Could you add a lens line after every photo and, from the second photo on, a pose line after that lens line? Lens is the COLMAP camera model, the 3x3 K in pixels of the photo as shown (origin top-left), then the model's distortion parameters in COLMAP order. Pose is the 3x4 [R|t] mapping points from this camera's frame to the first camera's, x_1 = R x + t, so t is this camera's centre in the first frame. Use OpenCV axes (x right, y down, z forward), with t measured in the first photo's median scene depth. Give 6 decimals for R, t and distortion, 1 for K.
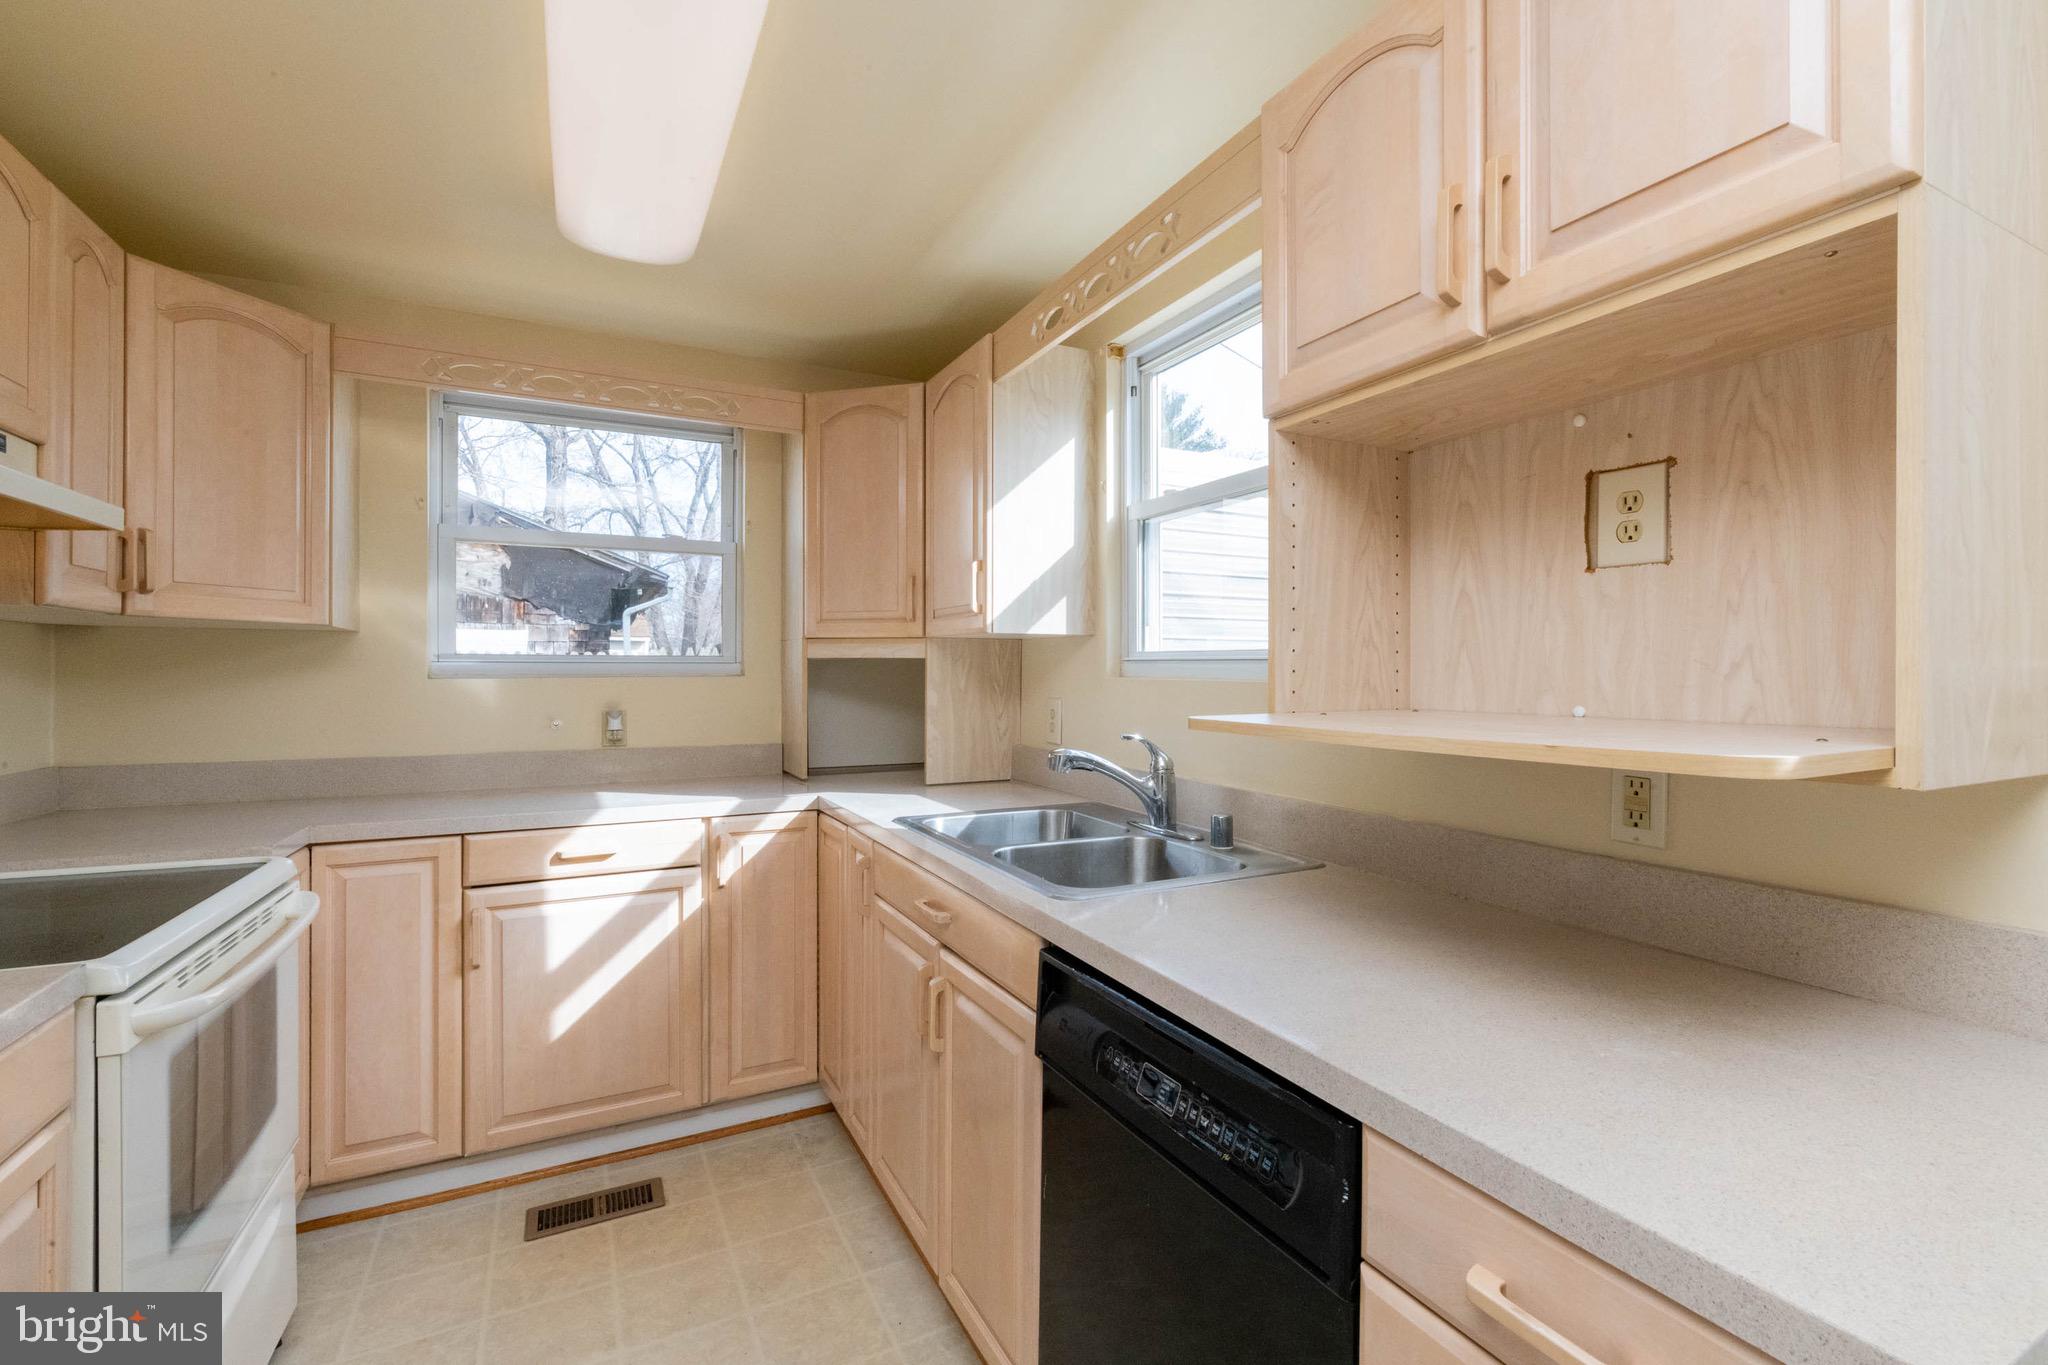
lens RADIAL K [[889.1, 0, 1037.3], [0, 889.1, 674.3], [0, 0, 1]] dist [-0.000856, -0.000204]
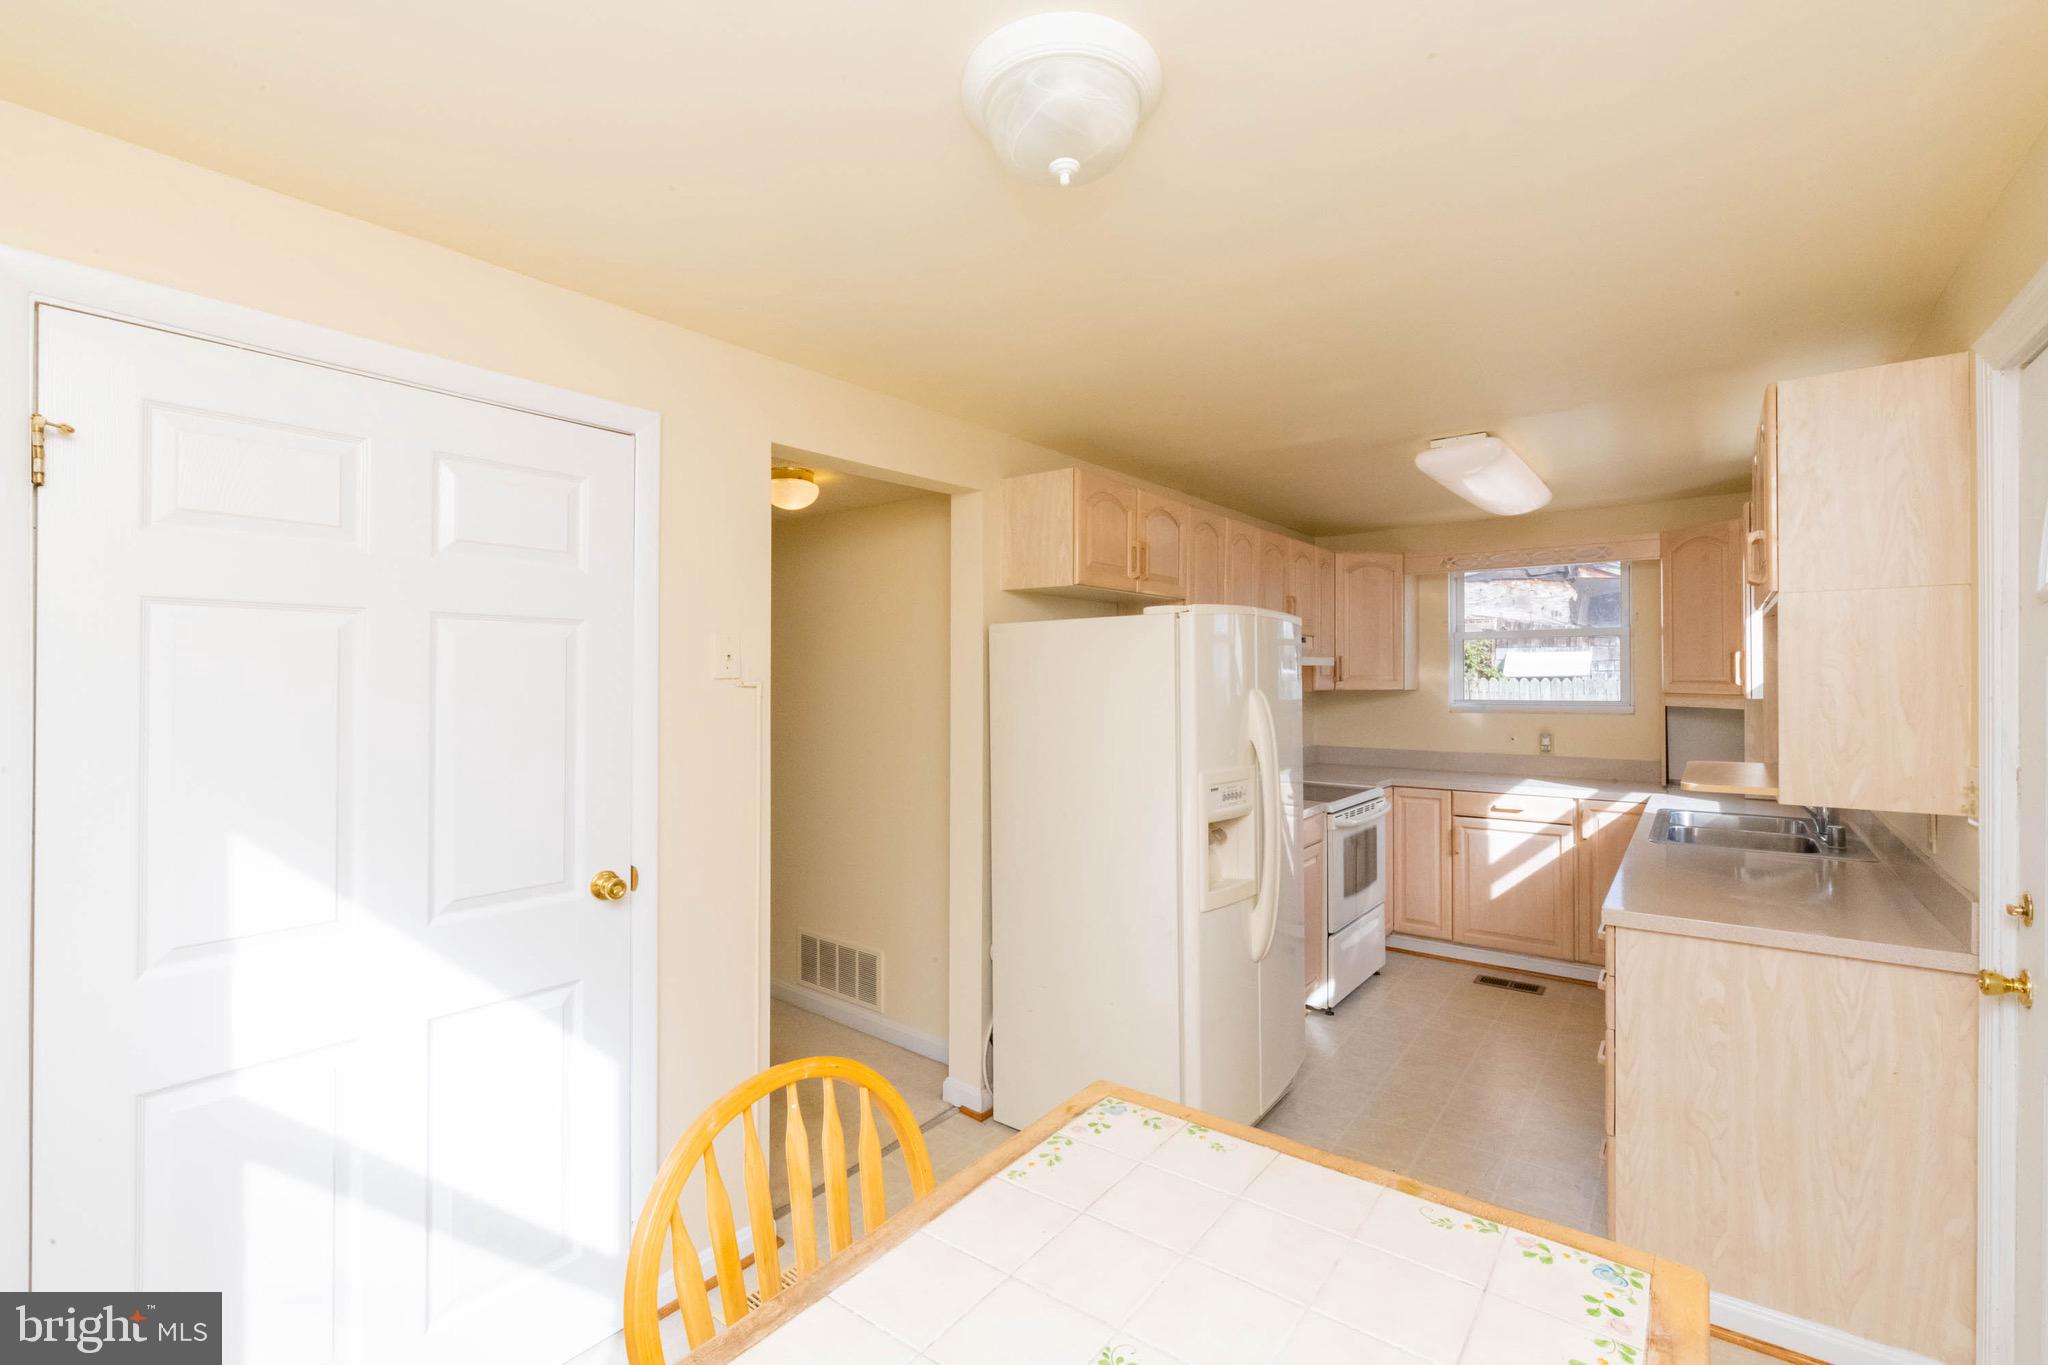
lens RADIAL K [[876.9, 0, 1055.6], [0, 876.9, 674.3], [0, 0, 1]] dist [-0.000933, -0.000089]
pose [[0.438634, -0.005070, -0.898652, 0.771241], [0.004044, 0.999985, -0.003667, -0.087051], [0.898657, -0.002026, 0.438648, -0.722139]]
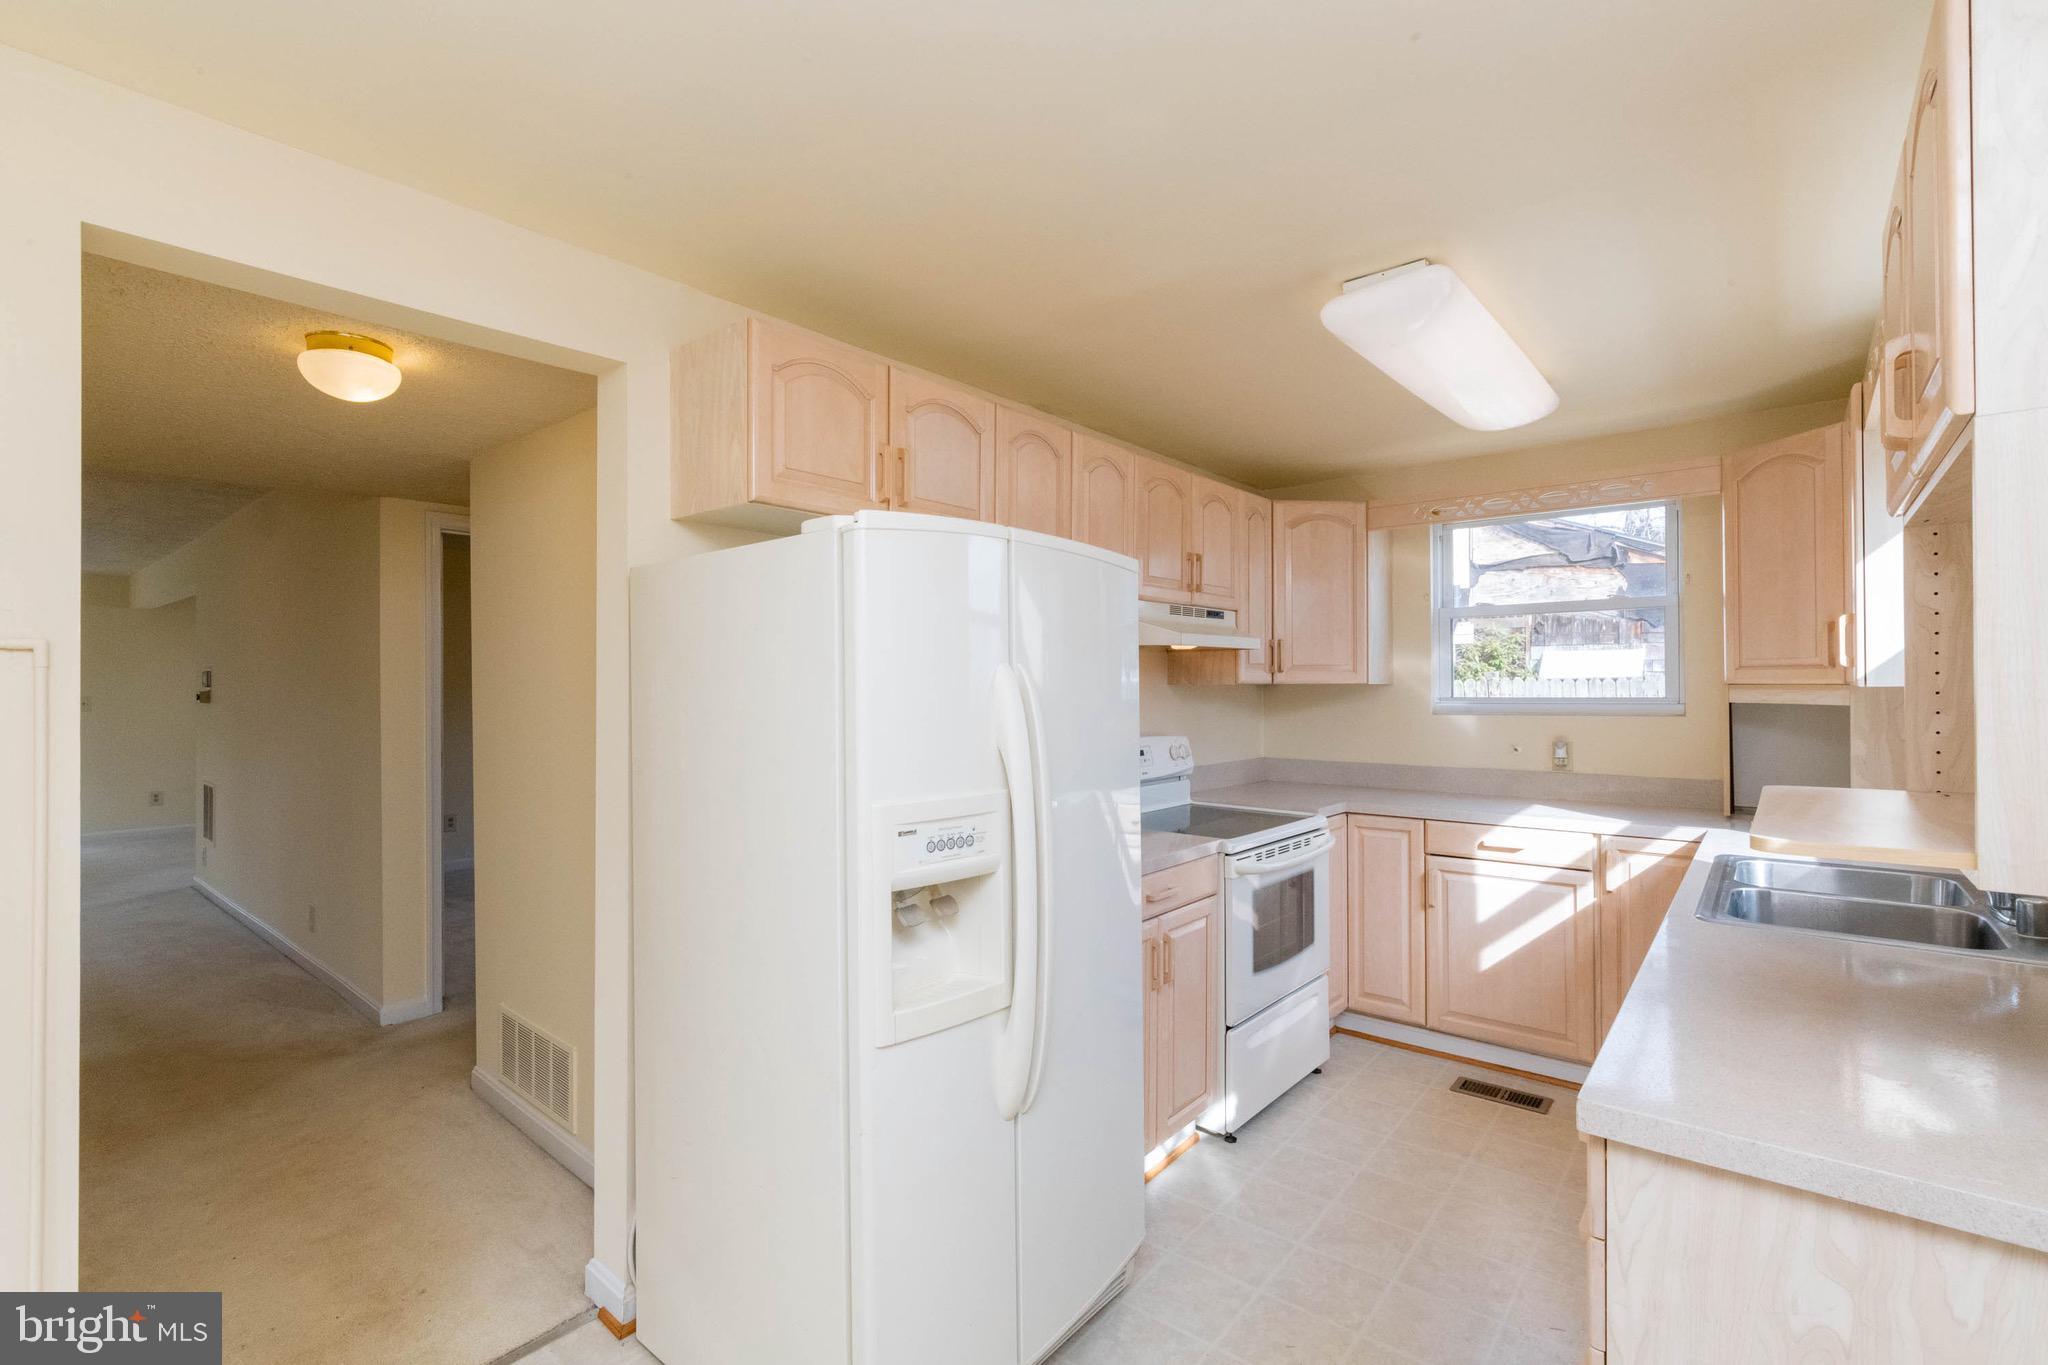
lens RADIAL K [[908.2, 0, 1024.0], [0, 908.2, 682.5], [0, 0, 1]] dist [-0.002716, -0.000561]
pose [[0.385636, -0.007079, -0.922624, 0.511230], [0.005749, 0.999970, -0.005270, -0.050837], [0.922633, -0.003272, 0.385665, -0.239365]]
